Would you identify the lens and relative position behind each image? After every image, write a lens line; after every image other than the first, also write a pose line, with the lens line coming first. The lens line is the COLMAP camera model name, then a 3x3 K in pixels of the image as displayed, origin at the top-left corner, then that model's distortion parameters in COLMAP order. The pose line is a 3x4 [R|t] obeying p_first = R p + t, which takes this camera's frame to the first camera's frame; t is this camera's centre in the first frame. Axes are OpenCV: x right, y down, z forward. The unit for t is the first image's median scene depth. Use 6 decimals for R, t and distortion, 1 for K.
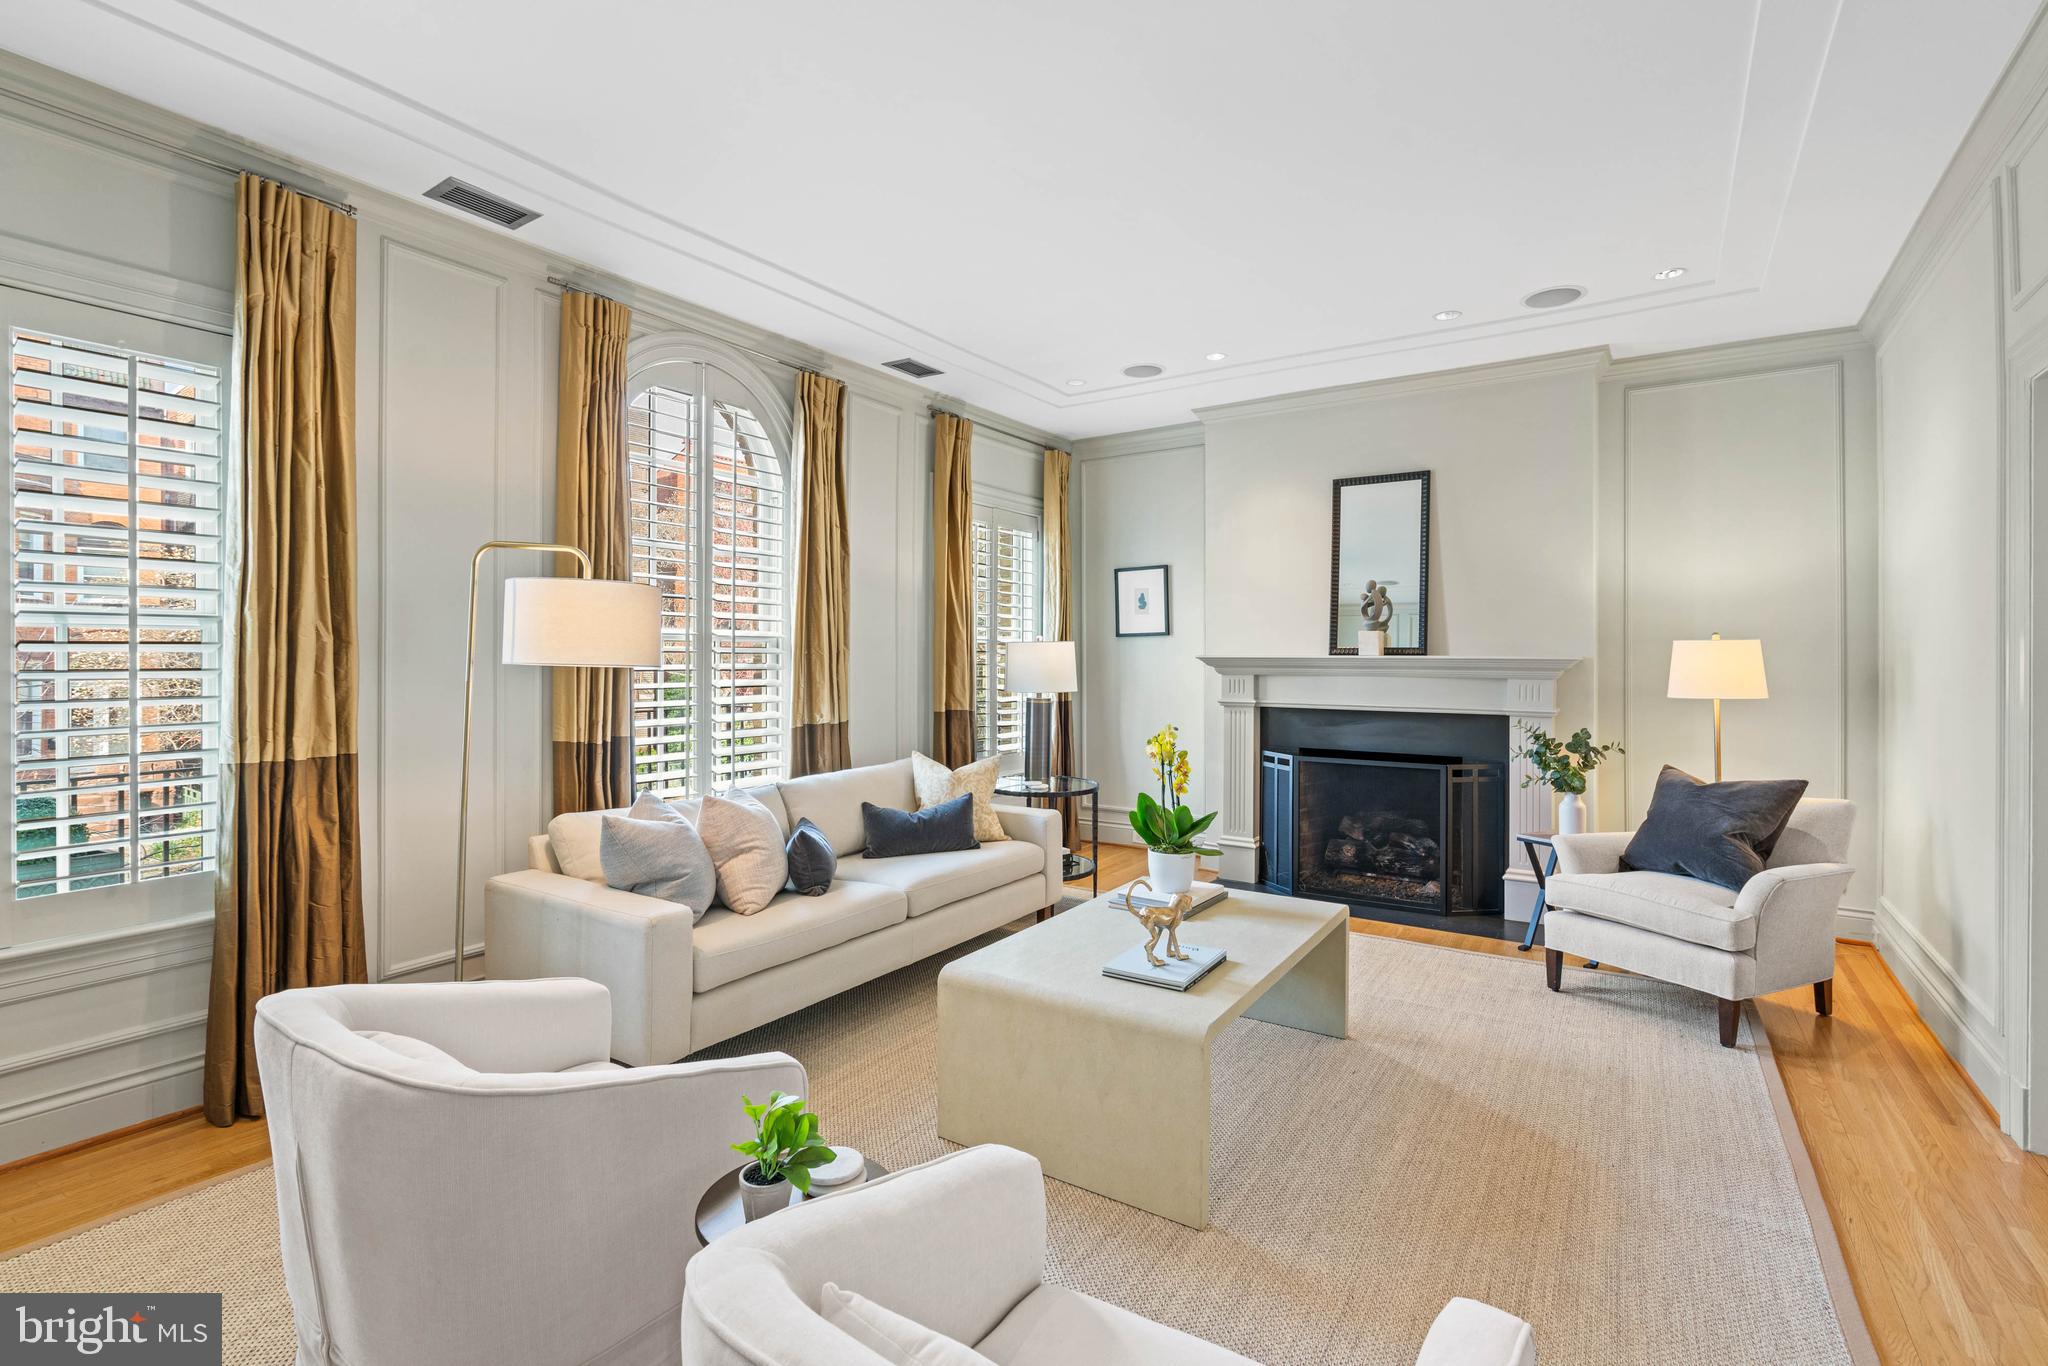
lens RADIAL K [[939.3, 0, 1028.5], [0, 939.3, 666.2], [0, 0, 1]] dist [-0.014688, 0.003371]
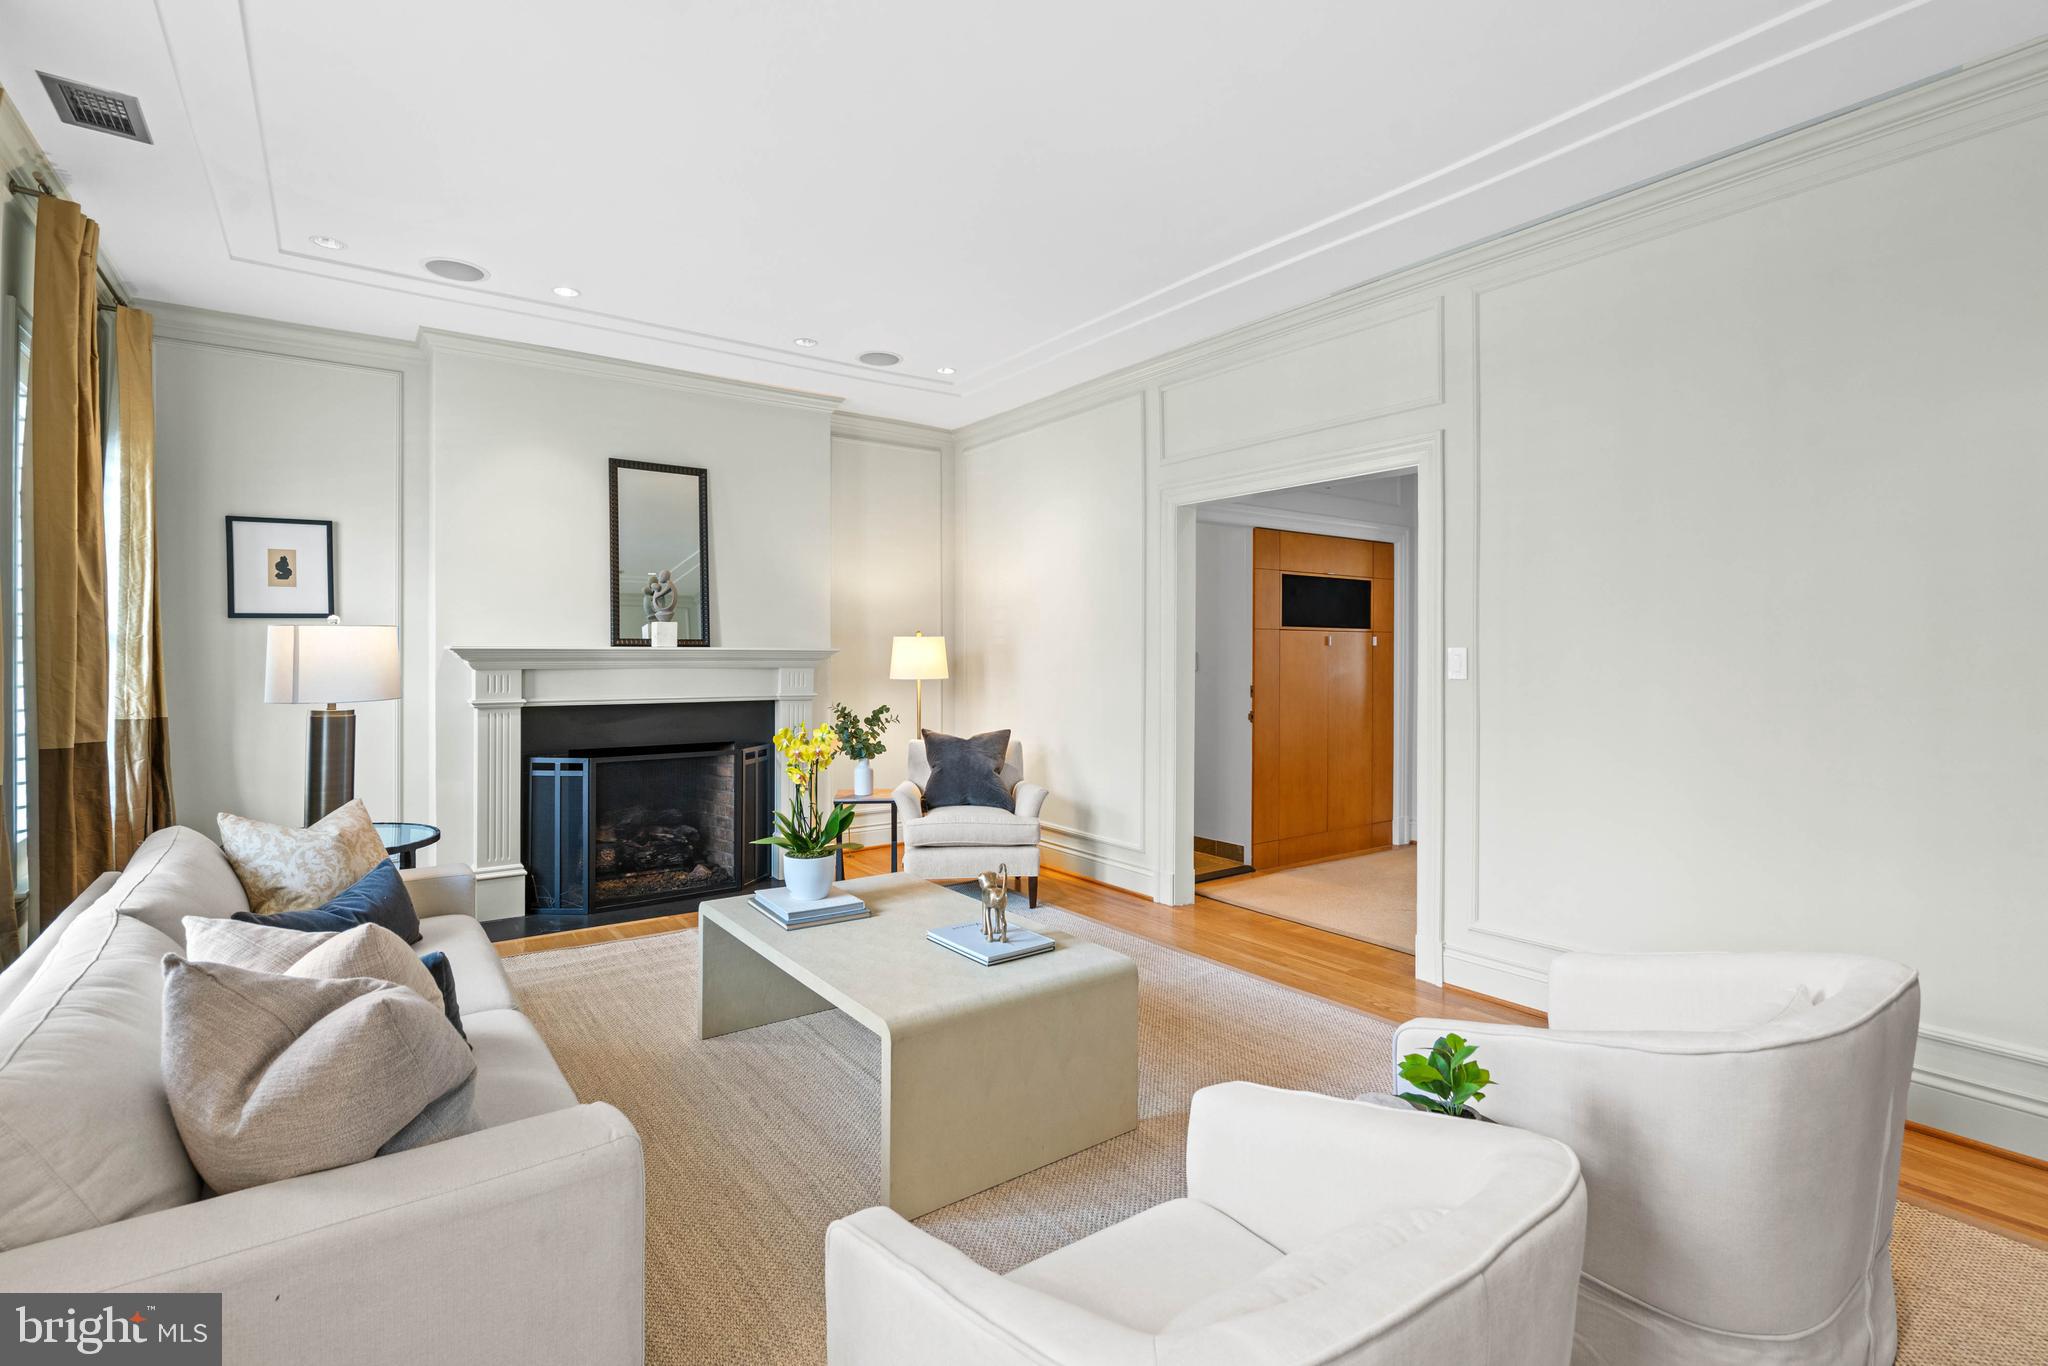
lens RADIAL K [[939.3, 0, 1021.5], [0, 939.3, 653.4], [0, 0, 1]] dist [-0.014688, 0.003371]
pose [[0.345361, -0.003516, 0.938463, -0.407135], [0.007407, 0.999972, 0.001021, -0.002756], [-0.938441, 0.006599, 0.345378, 0.296797]]
